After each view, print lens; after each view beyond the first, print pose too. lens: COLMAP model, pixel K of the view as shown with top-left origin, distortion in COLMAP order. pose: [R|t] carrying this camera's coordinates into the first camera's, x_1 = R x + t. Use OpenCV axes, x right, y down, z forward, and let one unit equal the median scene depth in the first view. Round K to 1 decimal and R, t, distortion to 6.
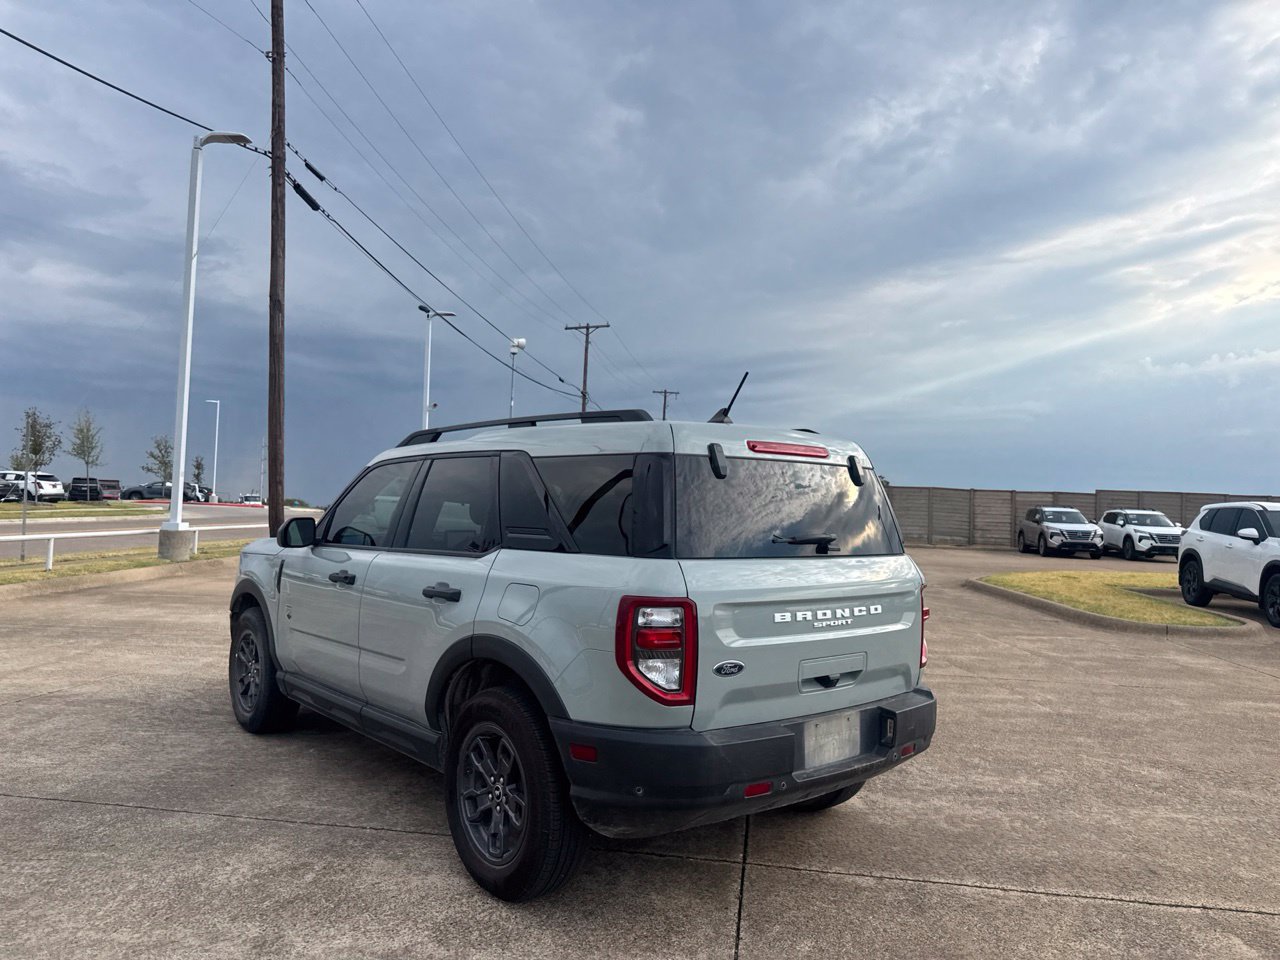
lens RADIAL K [[903.1, 0, 640.7], [0, 903.1, 482.2], [0, 0, 1]] dist [0.022856, -0.032856]
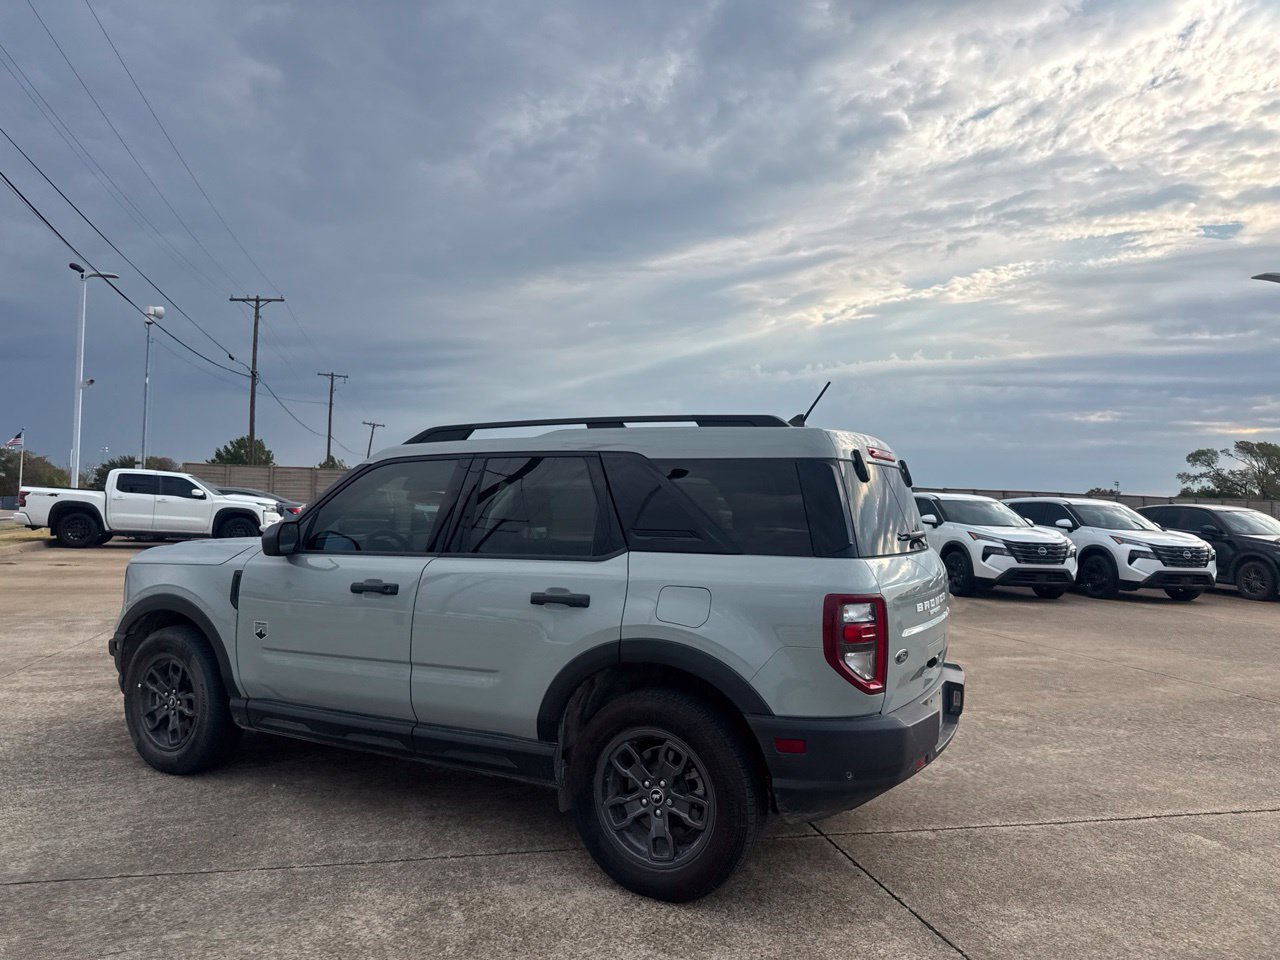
lens RADIAL K [[903.1, 0, 634.7], [0, 903.1, 489.3], [0, 0, 1]] dist [0.022856, -0.032856]
pose [[0.930469, -0.002851, 0.366361, -0.402830], [-0.004122, 0.999825, 0.018250, -0.010893], [-0.366349, -0.018491, 0.930294, 0.063248]]
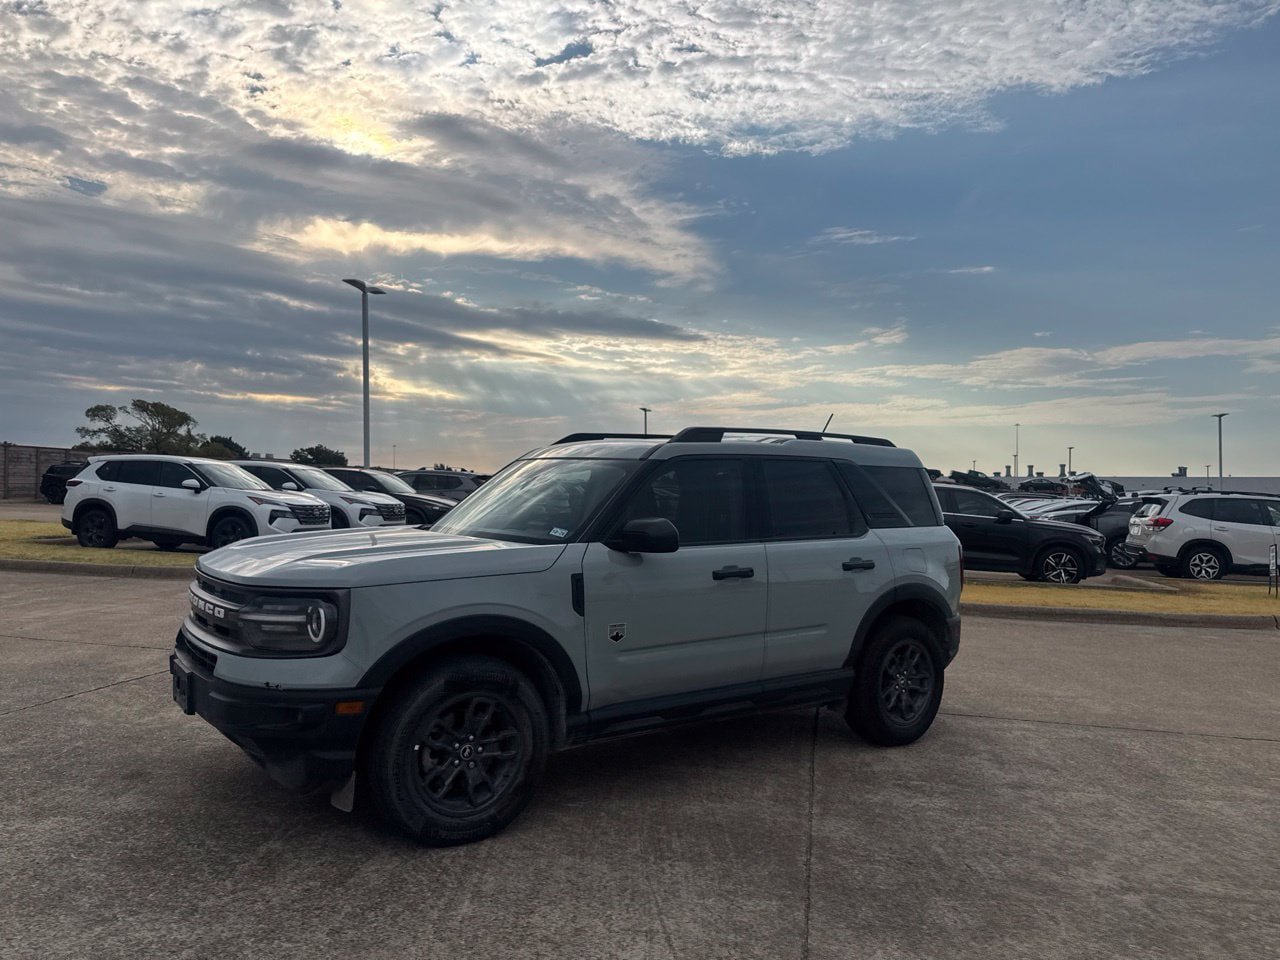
lens RADIAL K [[903.1, 0, 634.8], [0, 903.1, 484.4], [0, 0, 1]] dist [0.022856, -0.032856]
pose [[0.075674, -0.026886, 0.996770, -1.299483], [-0.049673, 0.998294, 0.030699, -0.019958], [-0.995895, -0.051836, 0.074209, 1.008464]]
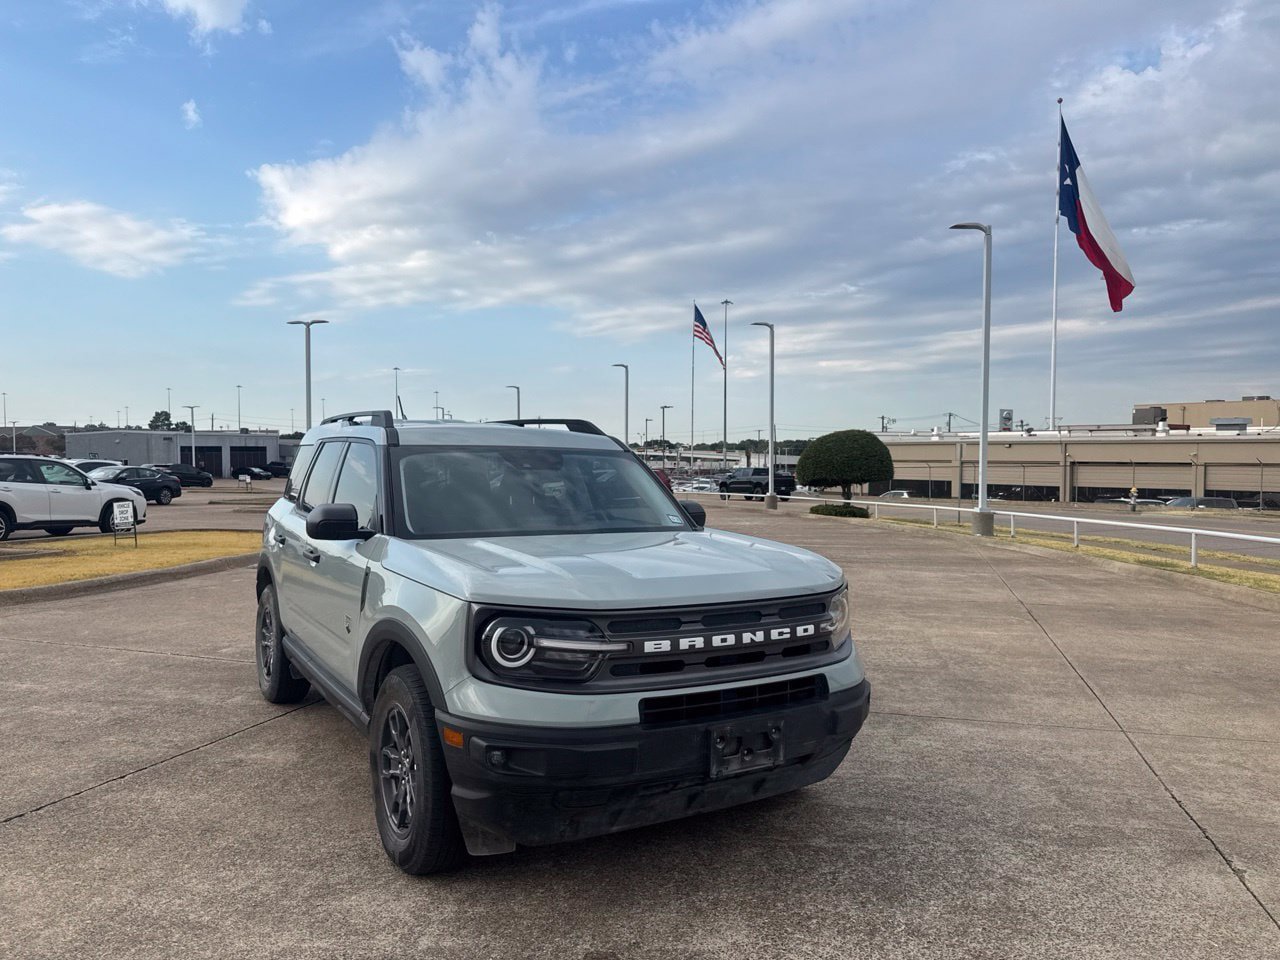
lens RADIAL K [[903.1, 0, 635.6], [0, 903.1, 473.7], [0, 0, 1]] dist [0.022856, -0.032856]
pose [[-0.987557, -0.043016, 0.151266, -0.498730], [-0.045313, 0.998903, -0.011770, 0.023663], [-0.150594, -0.018478, -0.988423, 2.179093]]
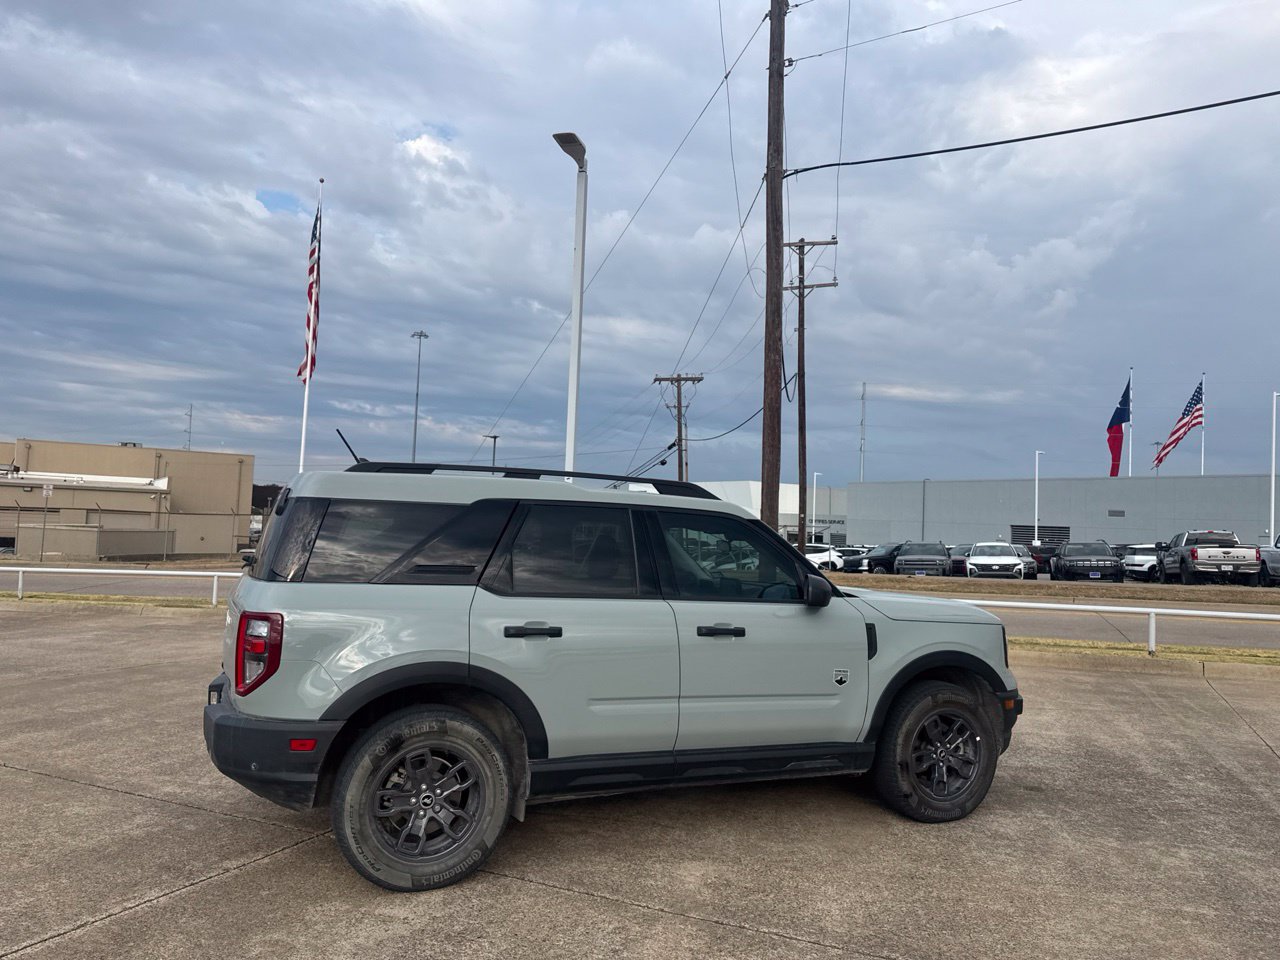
lens RADIAL K [[903.1, 0, 639.0], [0, 903.1, 503.0], [0, 0, 1]] dist [0.022856, -0.032856]
pose [[-0.287104, -0.072819, -0.955128, 0.956796], [-0.015139, 0.997327, -0.071486, 0.049264], [0.957780, -0.006064, -0.287439, 1.426757]]
